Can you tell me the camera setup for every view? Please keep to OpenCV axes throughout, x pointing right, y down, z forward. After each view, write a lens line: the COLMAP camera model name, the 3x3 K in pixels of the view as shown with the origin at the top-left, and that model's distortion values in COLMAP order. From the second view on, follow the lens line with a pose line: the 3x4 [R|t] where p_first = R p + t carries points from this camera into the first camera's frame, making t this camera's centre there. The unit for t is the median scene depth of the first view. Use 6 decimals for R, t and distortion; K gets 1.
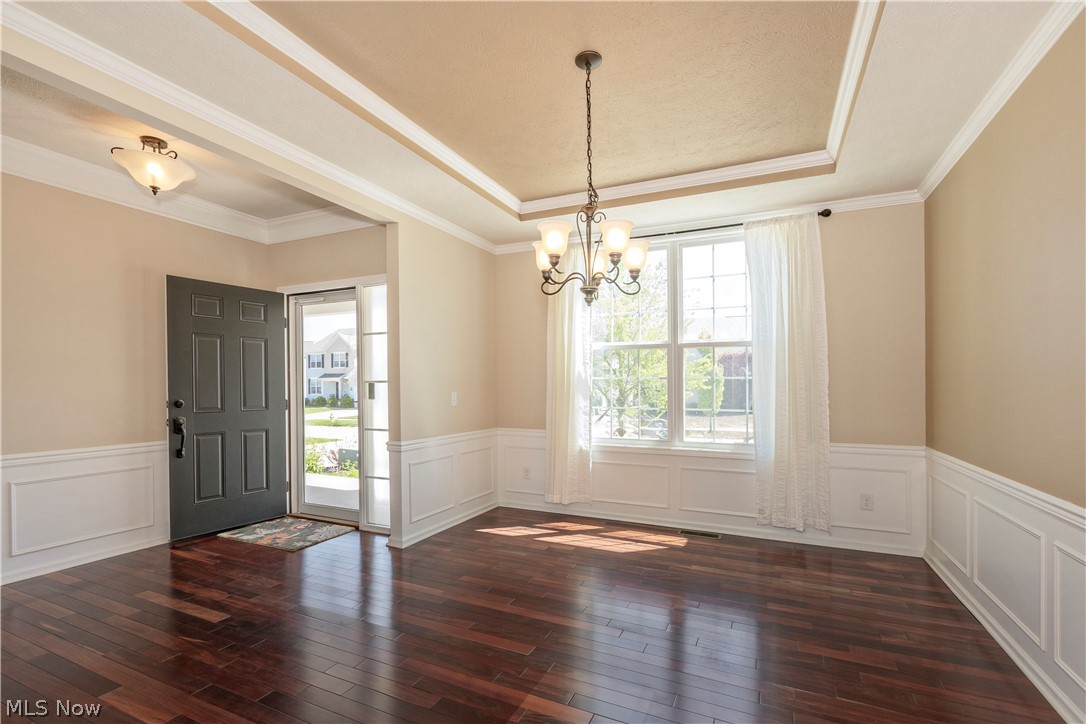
lens RADIAL K [[499.6, 0, 538.4], [0, 499.6, 387.4], [0, 0, 1]] dist [0.002623, -0.000045]
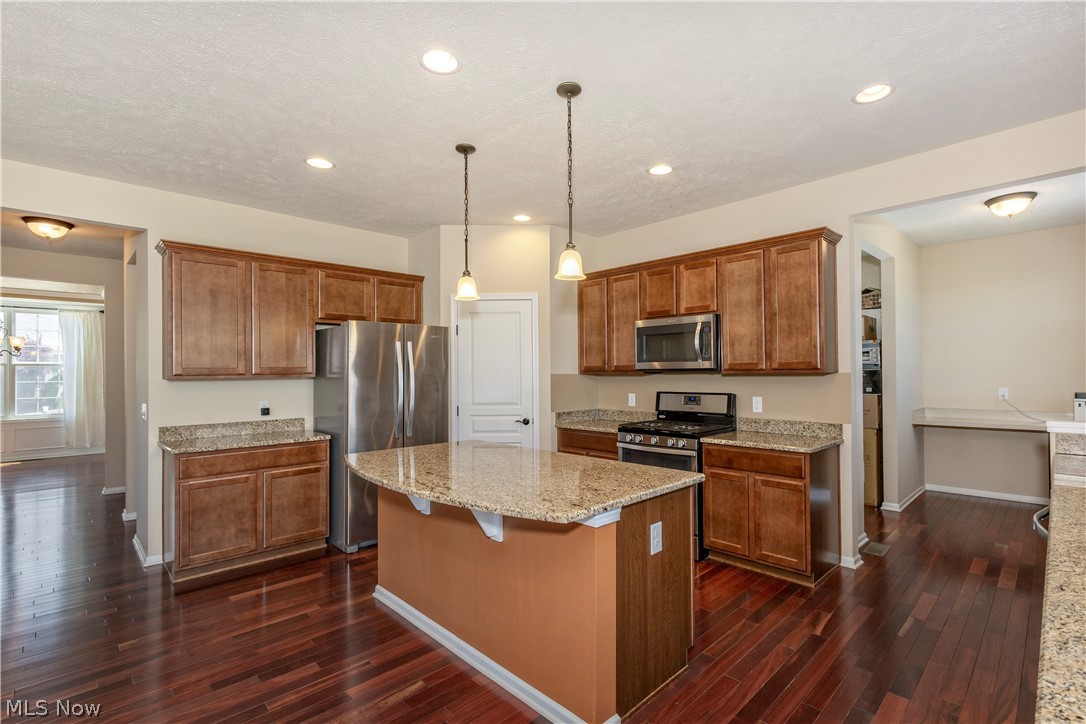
lens RADIAL K [[484.5, 0, 540.3], [0, 484.5, 365.3], [0, 0, 1]] dist [-0.000313, 0.000097]
pose [[0.344319, 0.022495, 0.938583, -0.808966], [0.020155, 0.999305, -0.031344, 0.016914], [-0.938637, 0.029710, 0.343626, -1.619912]]
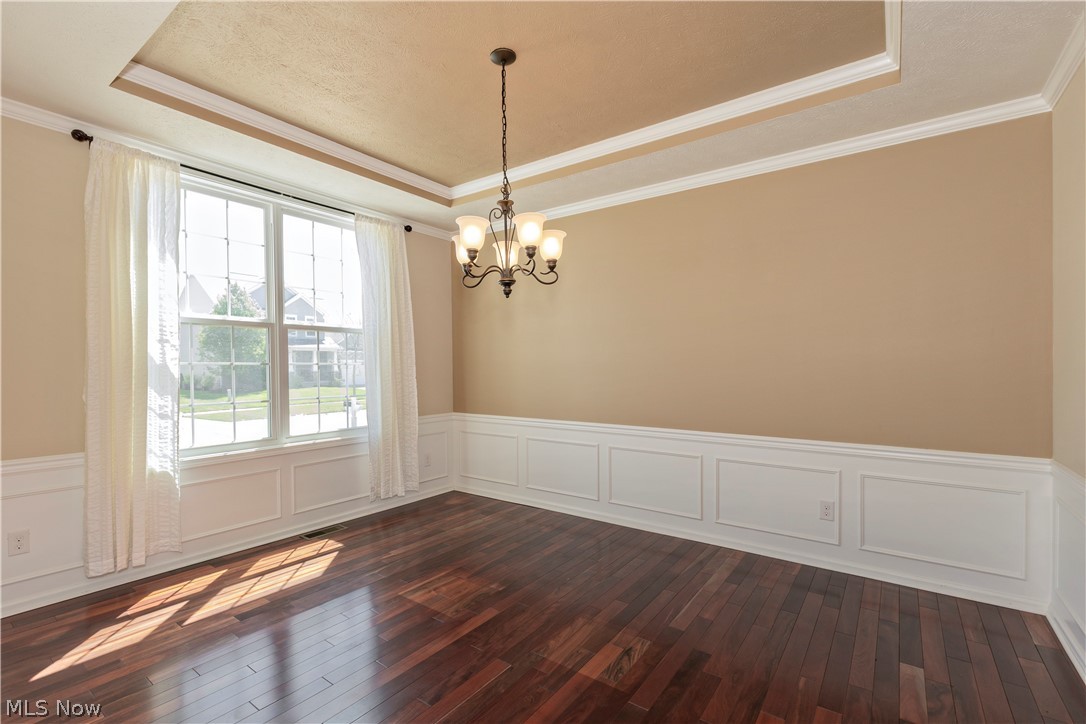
lens RADIAL K [[499.6, 0, 545.3], [0, 499.6, 361.6], [0, 0, 1]] dist [0.002623, -0.000045]
pose [[0.171816, 0.003852, 0.985121, -0.530899], [0.002588, 0.999987, -0.004361, -0.018631], [-0.985126, 0.003299, 0.171804, 0.437701]]
